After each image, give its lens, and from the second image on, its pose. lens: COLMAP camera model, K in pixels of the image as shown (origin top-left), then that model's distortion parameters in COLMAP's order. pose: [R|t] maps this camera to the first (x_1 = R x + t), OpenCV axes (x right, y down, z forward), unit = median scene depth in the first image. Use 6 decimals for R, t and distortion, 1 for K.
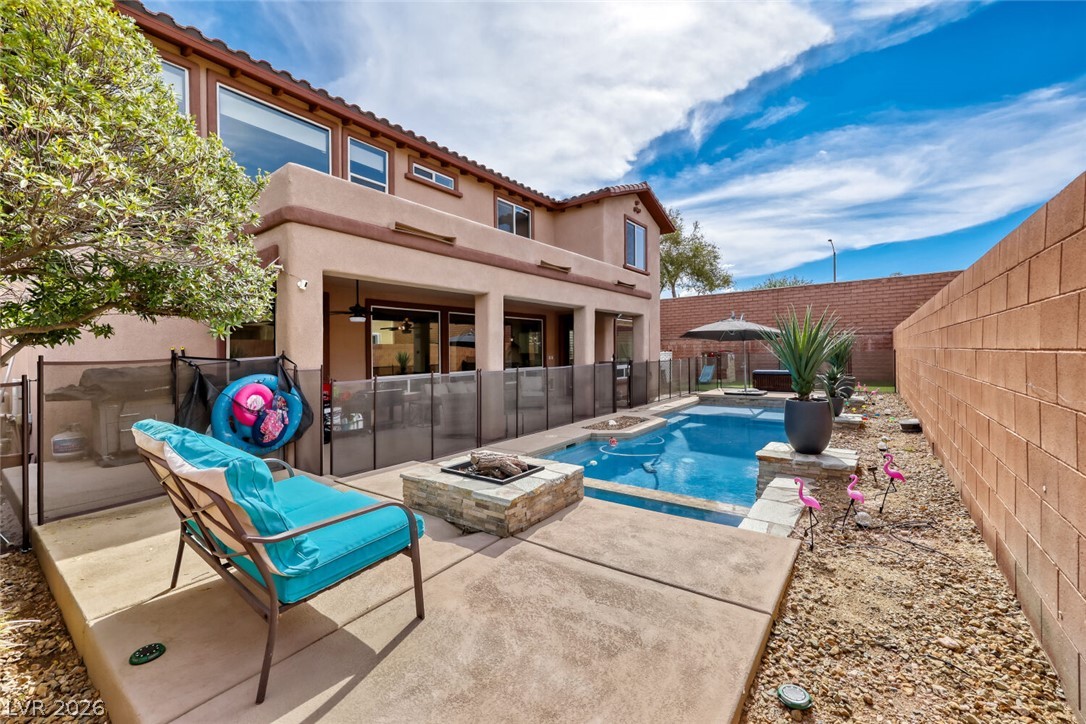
lens RADIAL K [[437.9, 0, 544.0], [0, 437.9, 355.9], [0, 0, 1]] dist [-0.004556, 0.001543]
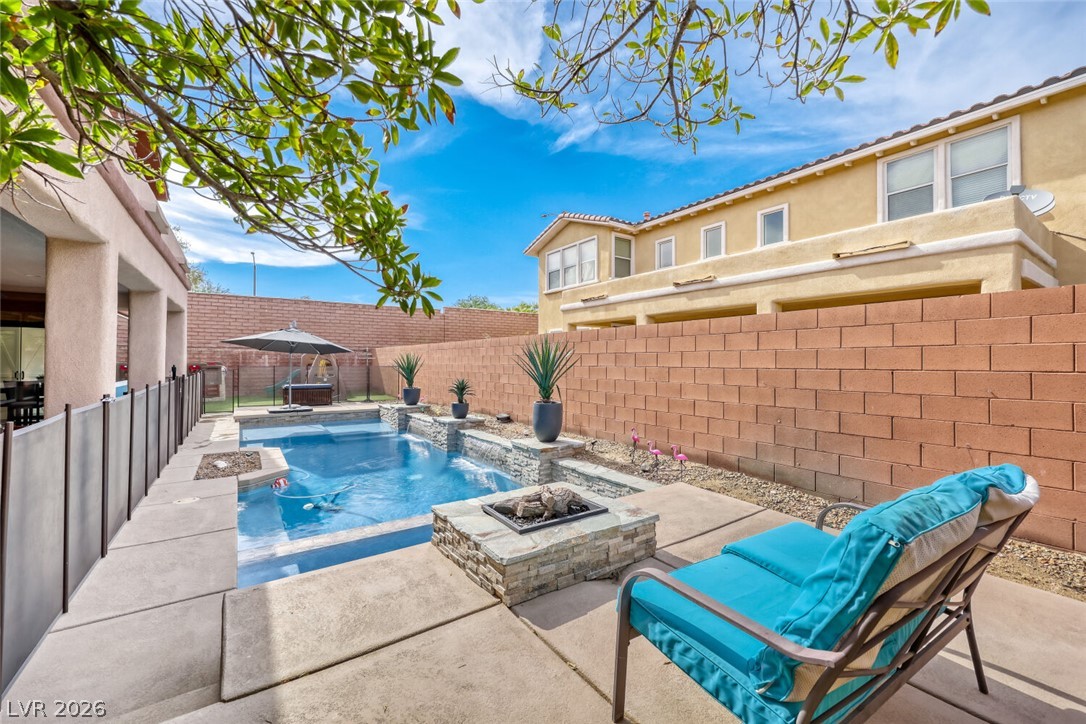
lens RADIAL K [[437.9, 0, 541.2], [0, 437.9, 358.6], [0, 0, 1]] dist [-0.004556, 0.001543]
pose [[0.324801, 0.026475, 0.945412, -0.597037], [-0.004447, 0.999640, -0.026466, -0.002616], [-0.945772, 0.004392, 0.324802, 0.484683]]
